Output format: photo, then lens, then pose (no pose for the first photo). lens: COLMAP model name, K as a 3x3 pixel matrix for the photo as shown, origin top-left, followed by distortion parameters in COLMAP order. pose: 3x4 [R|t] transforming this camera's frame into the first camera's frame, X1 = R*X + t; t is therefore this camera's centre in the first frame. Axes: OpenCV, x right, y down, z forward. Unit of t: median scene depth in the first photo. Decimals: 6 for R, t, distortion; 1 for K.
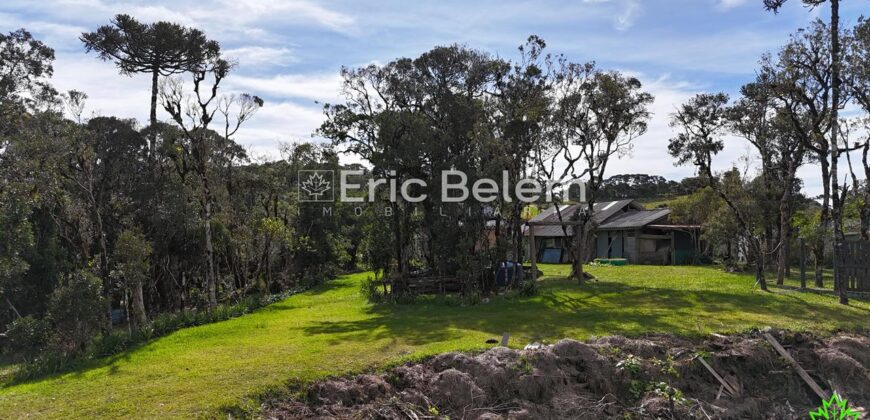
lens RADIAL K [[632.4, 0, 435.0], [0, 632.4, 210.0], [0, 0, 1]] dist [0.100654, -0.109173]
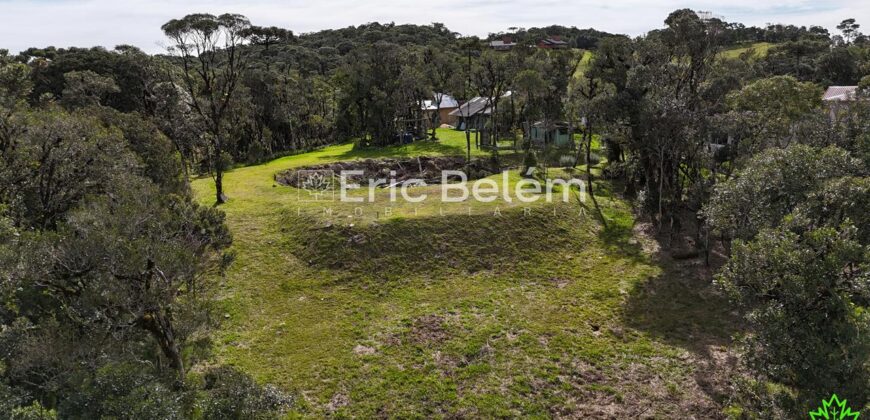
lens RADIAL K [[632.4, 0, 435.0], [0, 632.4, 210.0], [0, 0, 1]] dist [0.100654, -0.109173]
pose [[0.985074, 0.015237, -0.171454, 0.626118], [0.025902, 0.971610, 0.235165, -0.198371], [0.170169, -0.236096, 0.956714, -1.372352]]
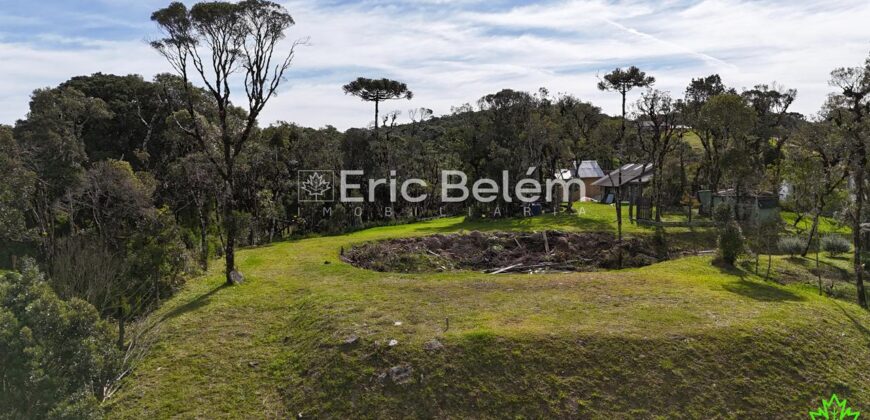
lens RADIAL K [[632.4, 0, 435.0], [0, 632.4, 210.0], [0, 0, 1]] dist [0.100654, -0.109173]
pose [[0.923773, 0.020427, -0.382395, 0.547307], [0.019972, 0.994647, 0.101380, -0.094161], [0.382419, -0.101290, 0.918420, -0.848365]]
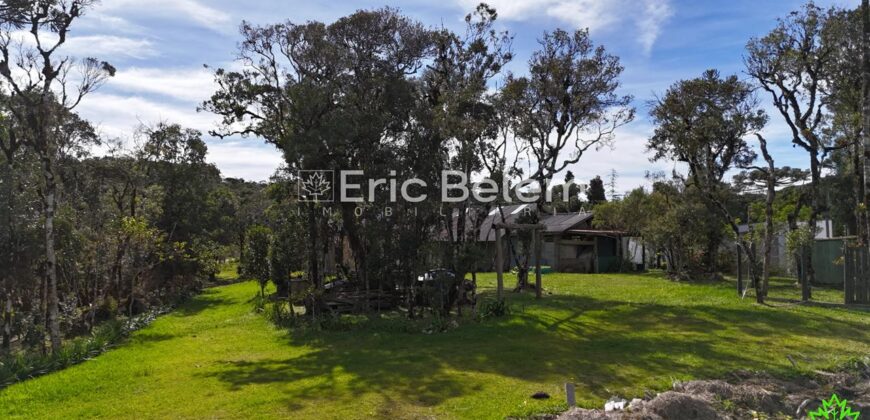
lens RADIAL K [[632.4, 0, 435.0], [0, 632.4, 210.0], [0, 0, 1]] dist [0.100654, -0.109173]
pose [[0.971766, 0.014093, 0.235526, -0.096309], [-0.012051, 0.999876, -0.010107, 0.008160], [-0.235640, 0.006983, 0.971815, 0.185146]]
